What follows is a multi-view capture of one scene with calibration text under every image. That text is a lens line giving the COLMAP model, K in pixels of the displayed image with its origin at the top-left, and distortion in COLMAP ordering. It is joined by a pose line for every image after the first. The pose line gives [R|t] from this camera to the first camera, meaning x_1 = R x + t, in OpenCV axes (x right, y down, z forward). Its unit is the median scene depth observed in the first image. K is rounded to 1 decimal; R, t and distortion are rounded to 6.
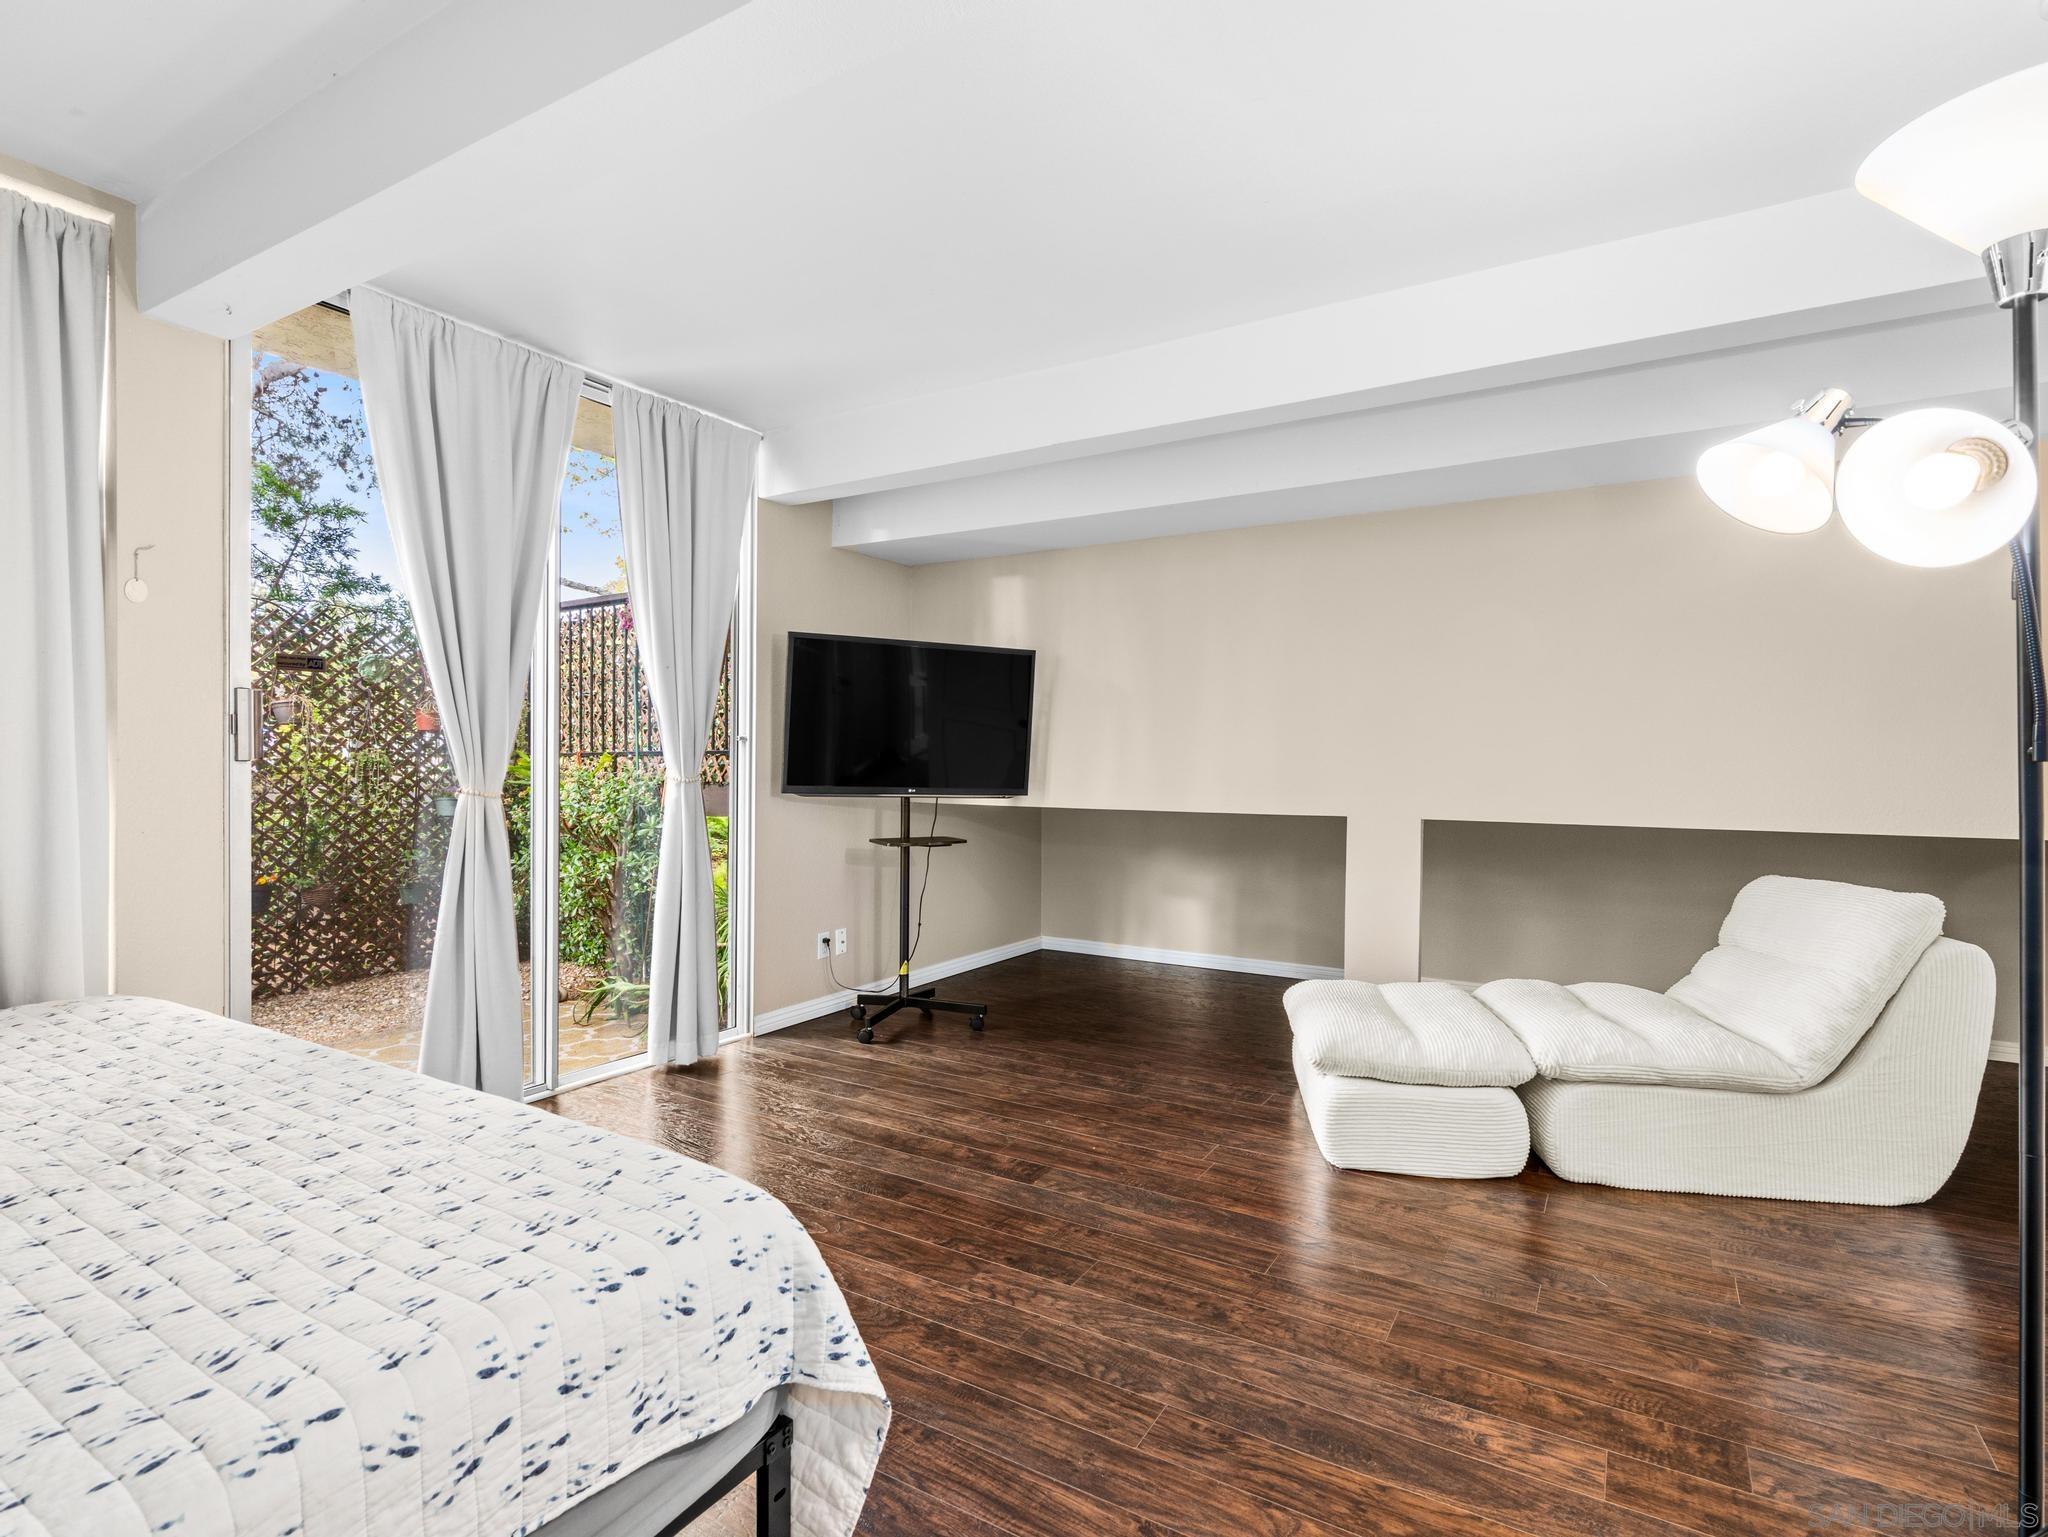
lens RADIAL K [[1053.4, 0, 1013.9], [0, 1053.4, 759.4], [0, 0, 1]] dist [0.001423, 0.000015]
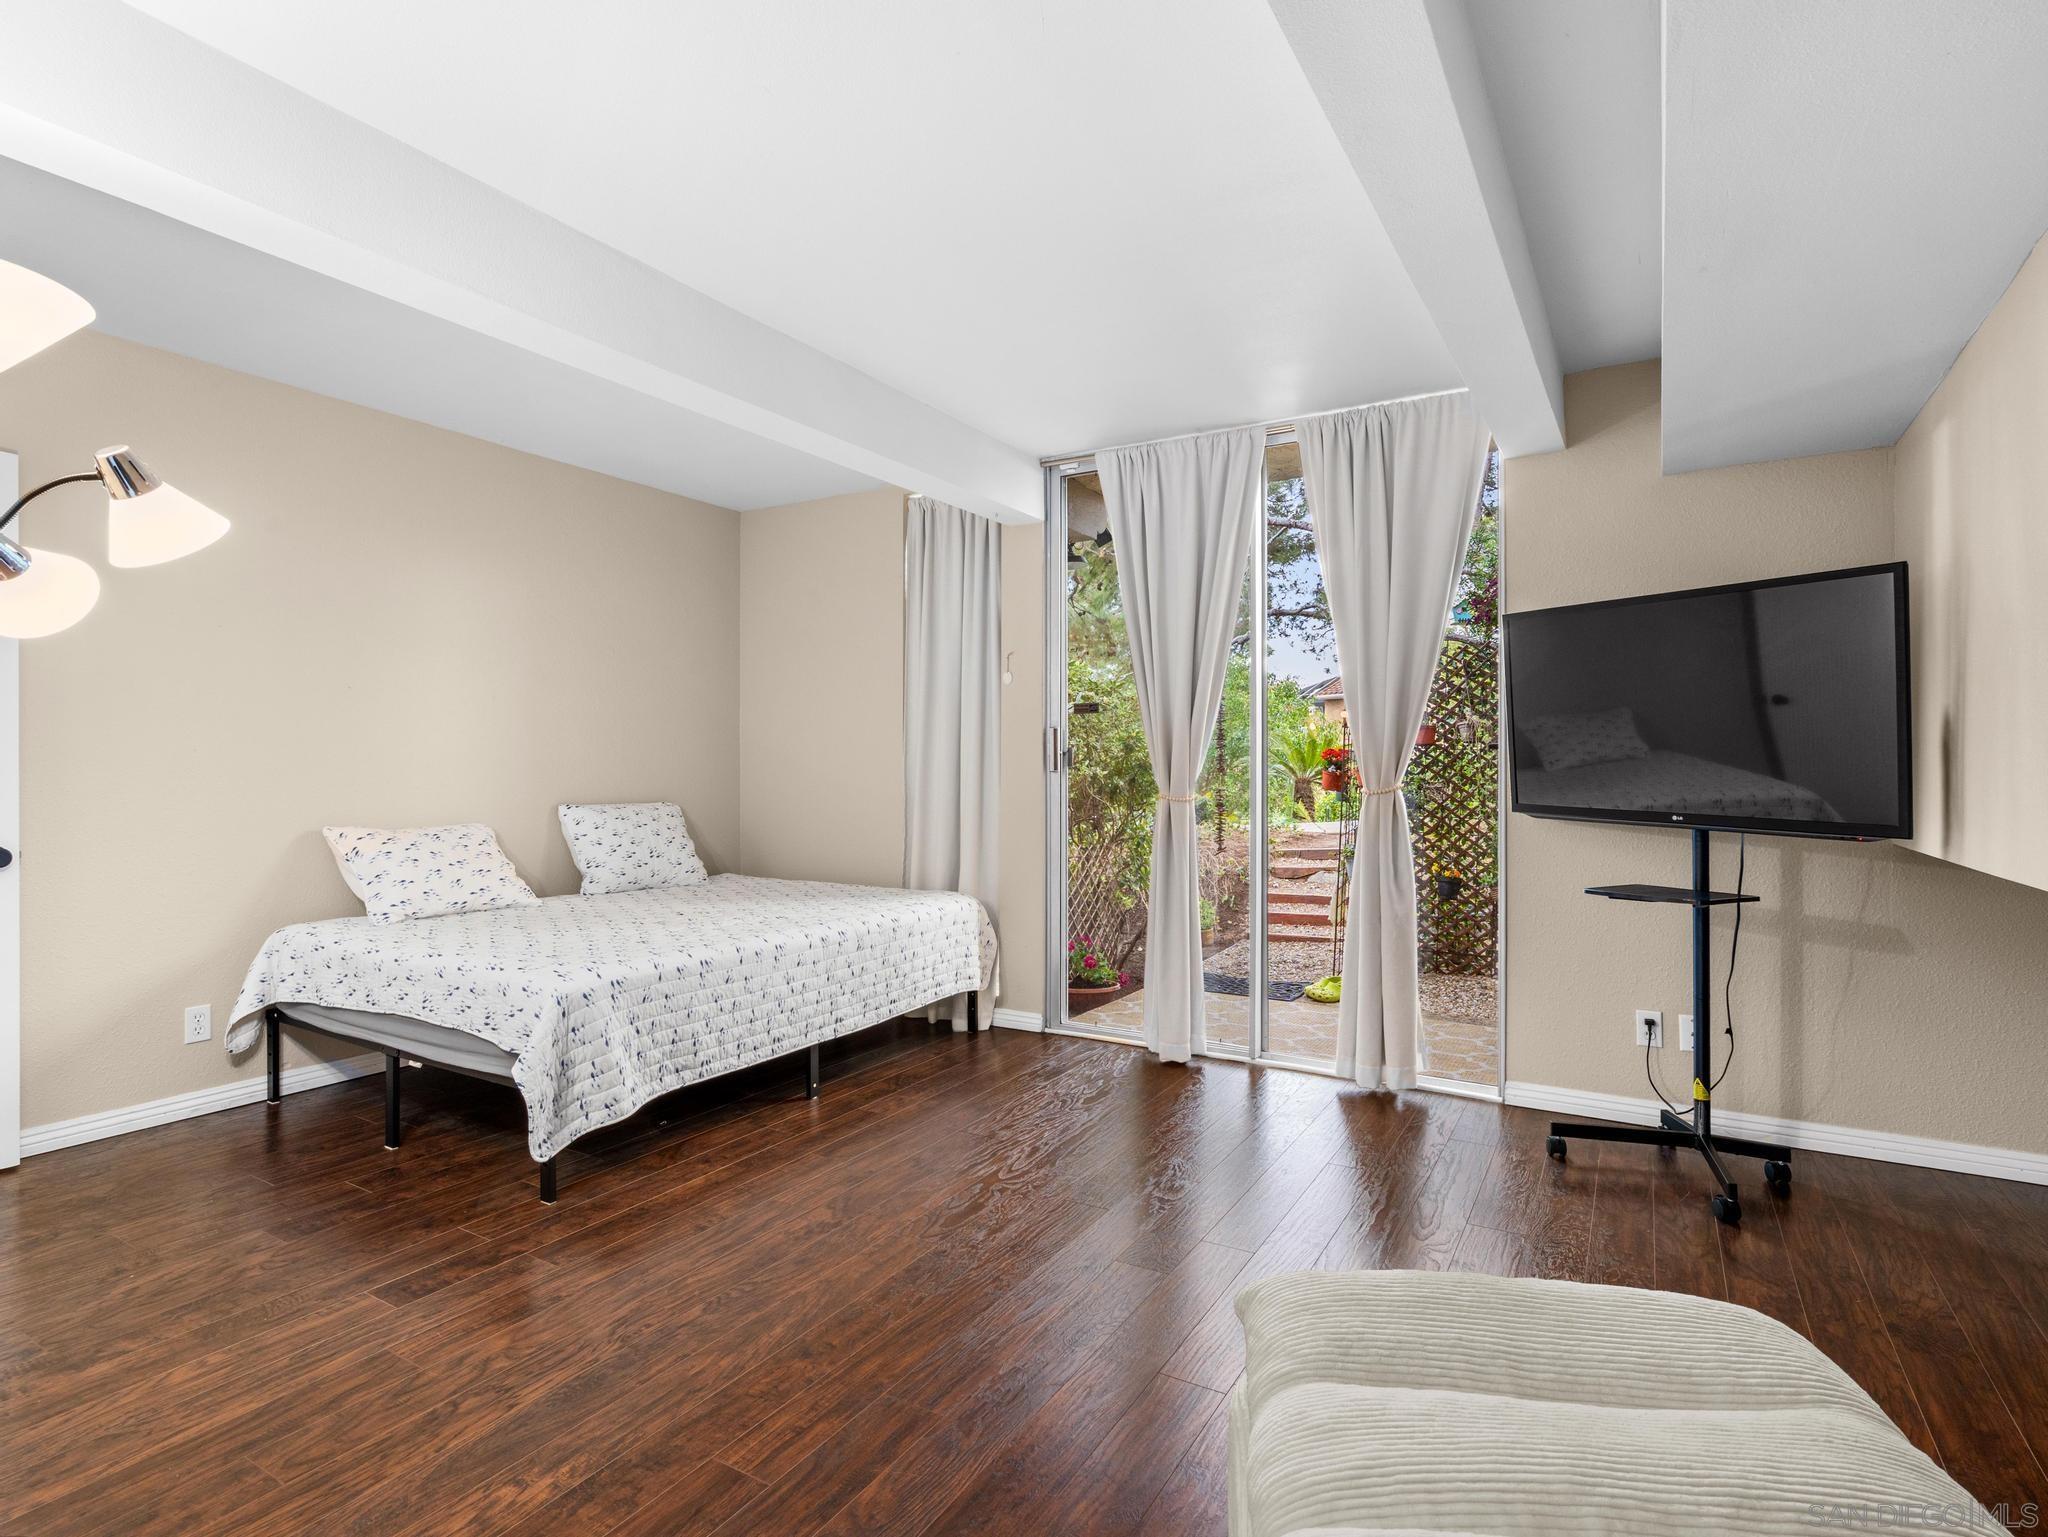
lens RADIAL K [[1053.4, 0, 1013.9], [0, 1053.4, 759.4], [0, 0, 1]] dist [0.001423, 0.000015]
pose [[-0.014145, -0.016113, -0.999770, 0.562489], [-0.000581, 0.999870, -0.016106, 0.003791], [0.999900, 0.000353, -0.014152, 0.587338]]
